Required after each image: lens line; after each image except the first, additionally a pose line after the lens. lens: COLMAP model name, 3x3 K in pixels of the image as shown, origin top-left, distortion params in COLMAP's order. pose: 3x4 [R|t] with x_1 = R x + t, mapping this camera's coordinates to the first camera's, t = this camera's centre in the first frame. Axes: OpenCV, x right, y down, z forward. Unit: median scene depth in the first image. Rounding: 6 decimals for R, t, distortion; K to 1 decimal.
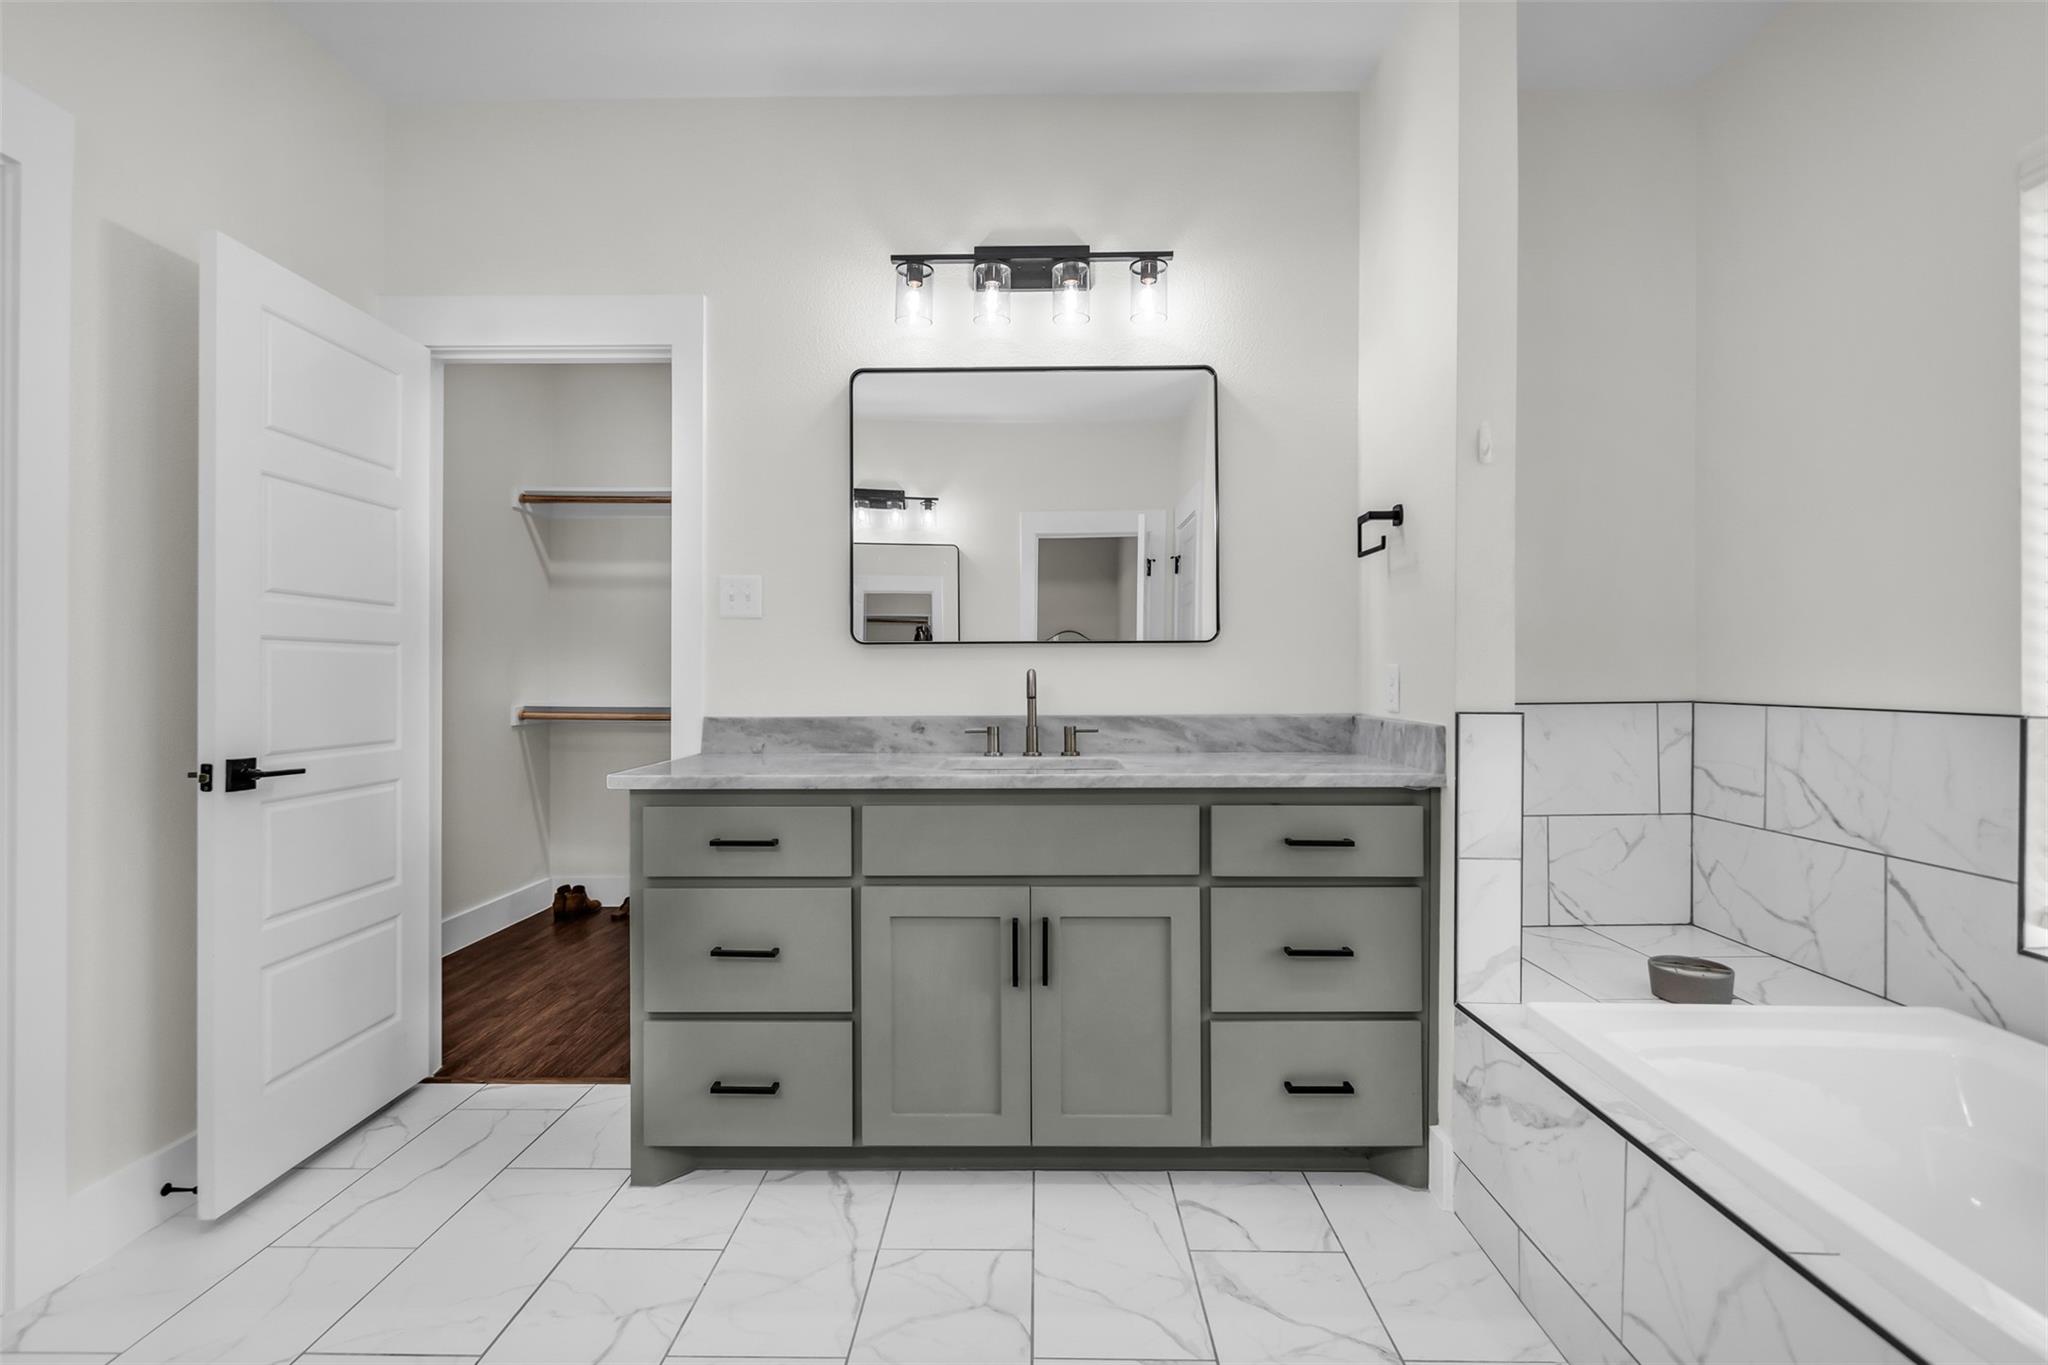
lens RADIAL K [[953.9, 0, 1020.0], [0, 953.9, 666.1], [0, 0, 1]] dist [-0.014092, 0.003128]
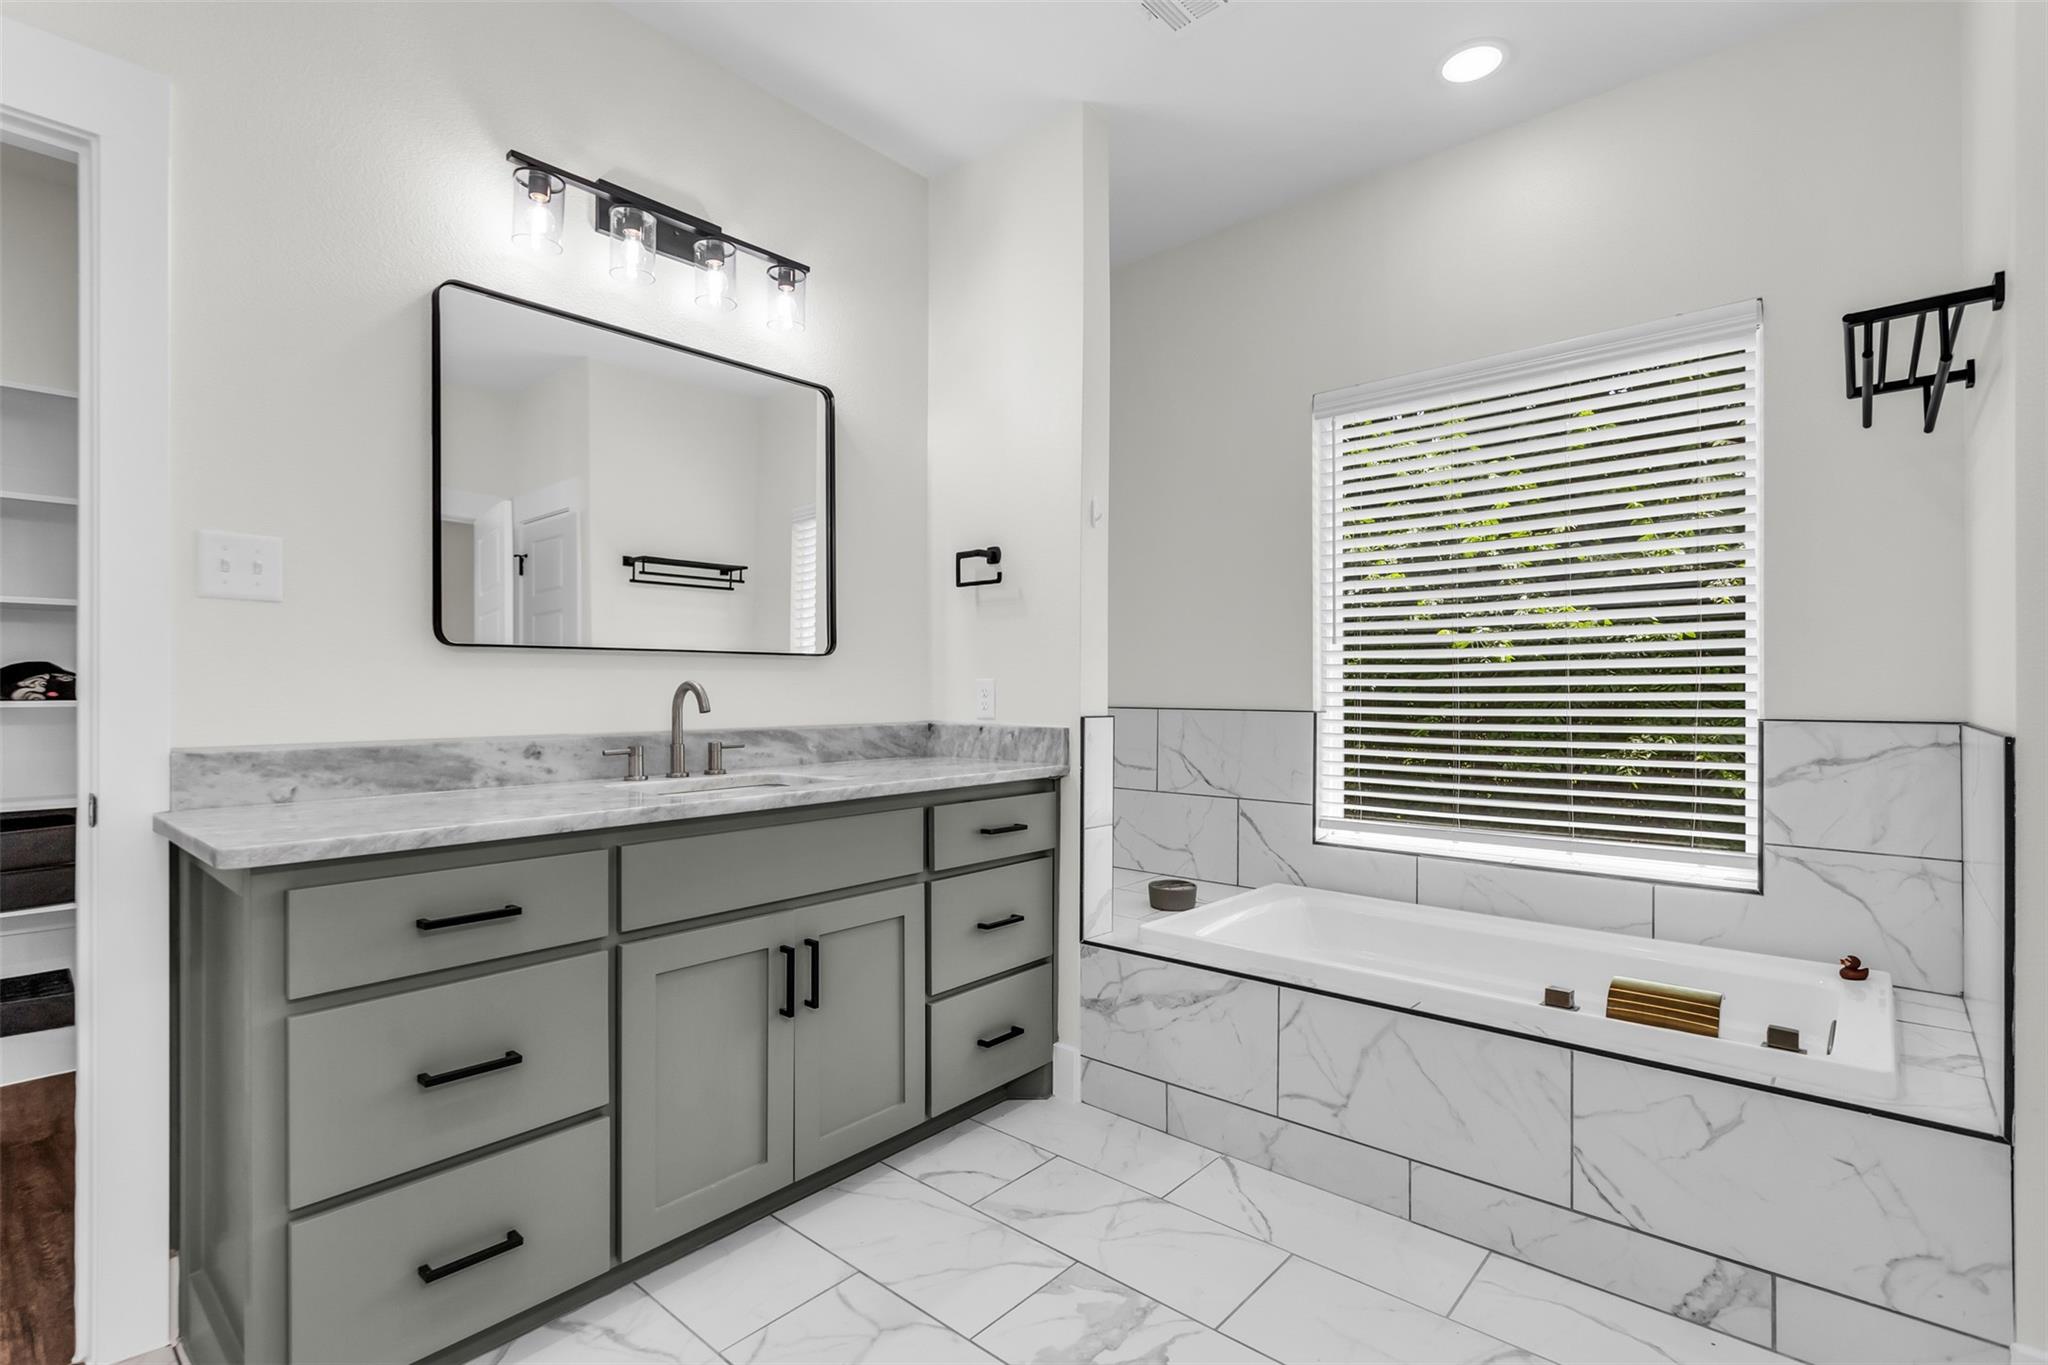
lens RADIAL K [[953.9, 0, 1028.0], [0, 953.9, 684.2], [0, 0, 1]] dist [-0.014092, 0.003128]
pose [[0.644522, 0.005121, 0.764568, -0.510052], [-0.007283, 0.999973, -0.000558, 0.005364], [-0.764551, -0.005208, 0.644542, 0.191732]]
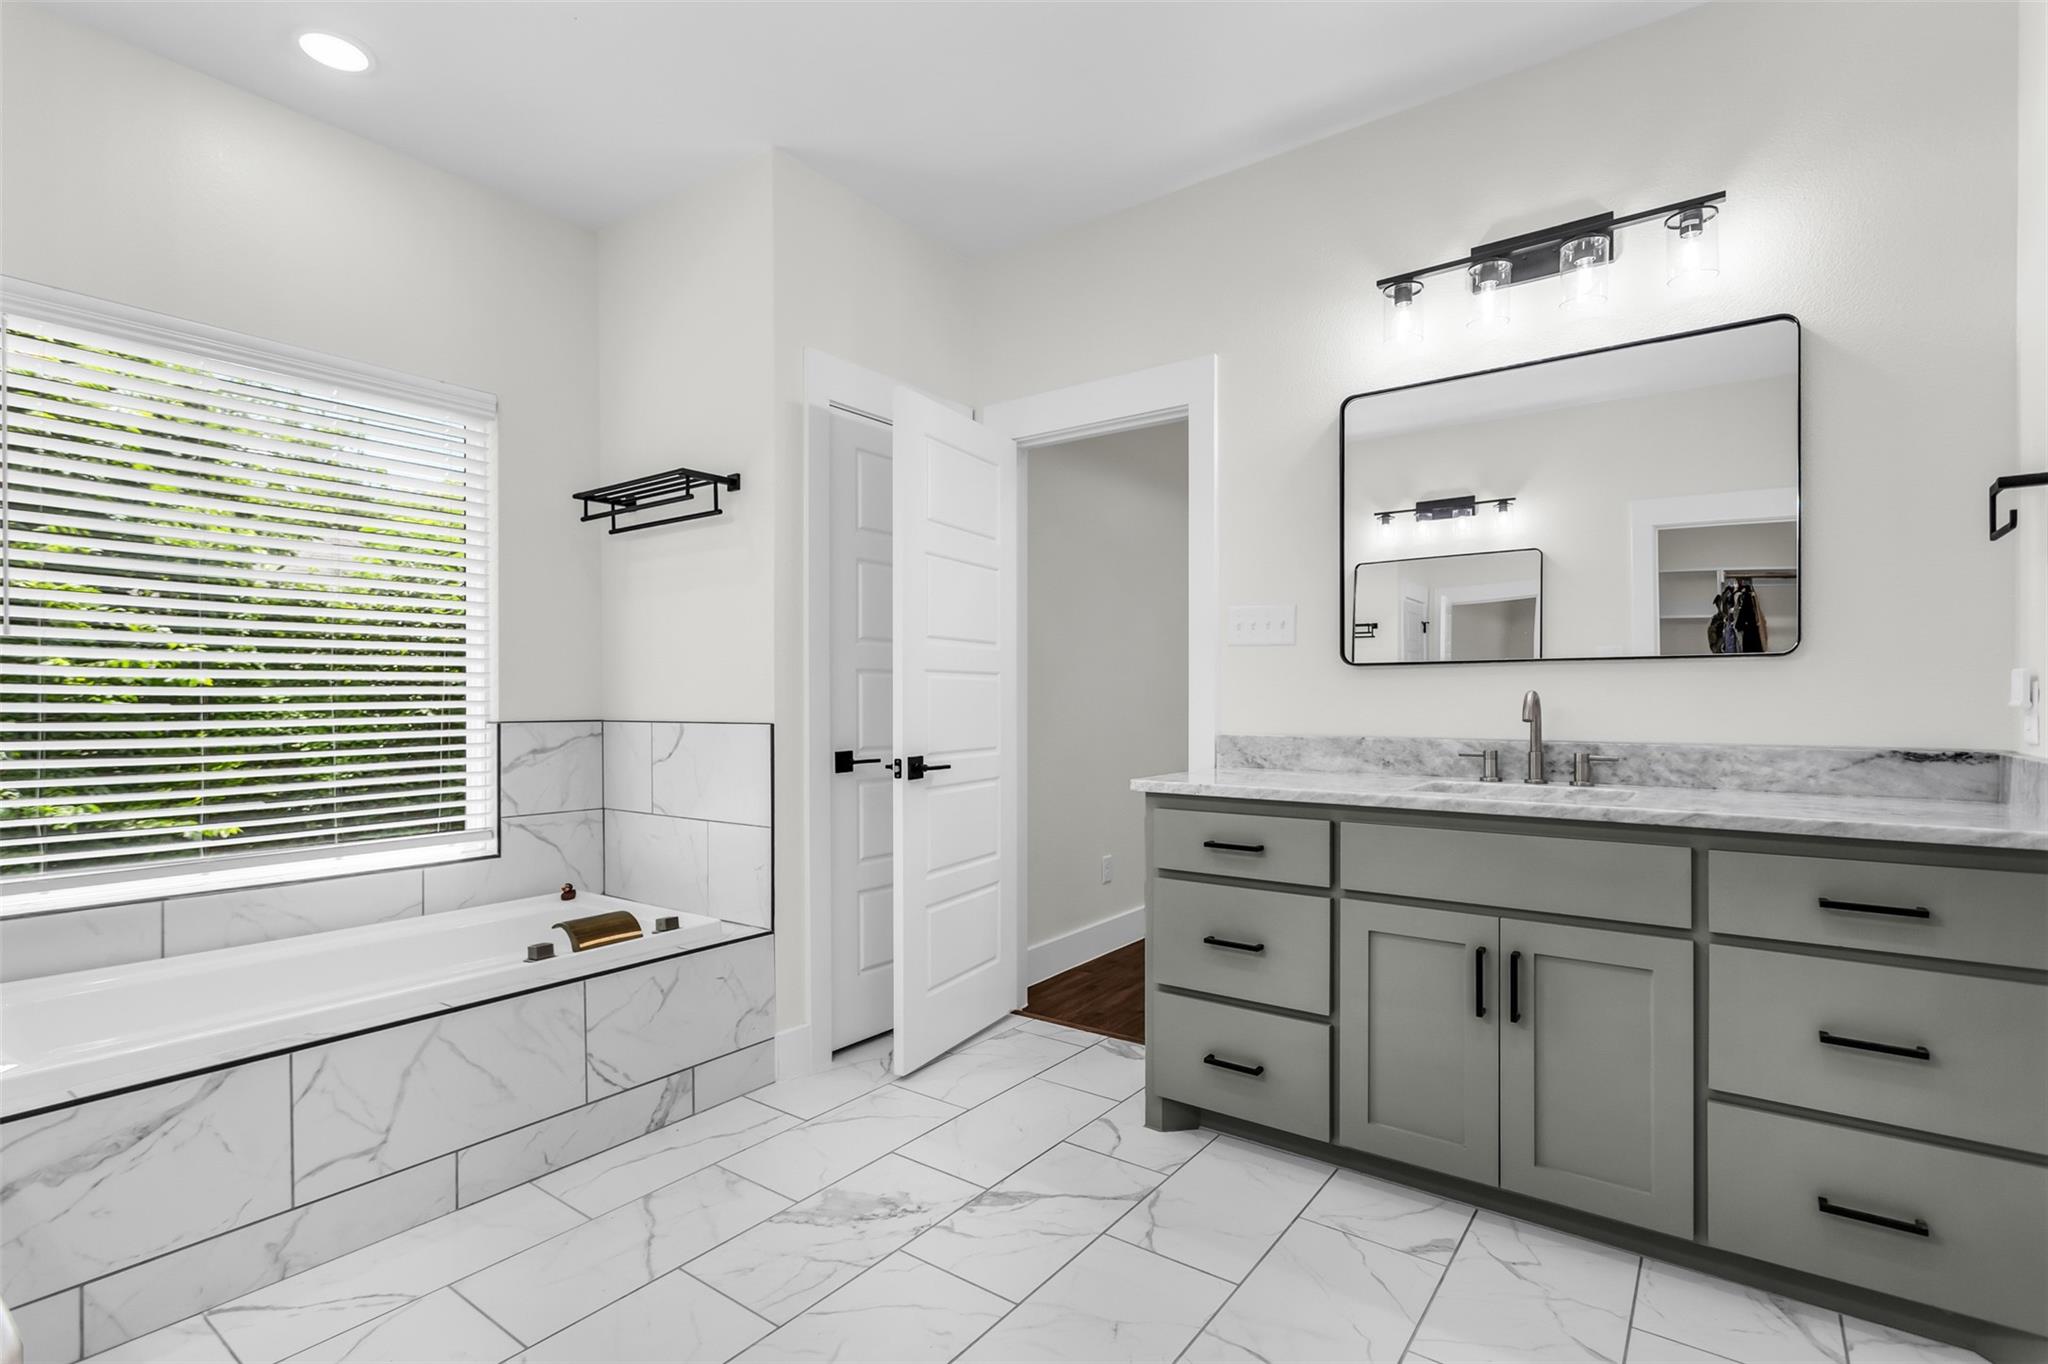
lens RADIAL K [[953.9, 0, 1024.8], [0, 953.9, 692.3], [0, 0, 1]] dist [-0.014092, 0.003128]
pose [[0.807440, -0.001547, -0.589948, 0.170628], [0.006537, 0.999959, 0.006325, -0.003645], [0.589914, -0.008964, 0.807417, -0.044126]]
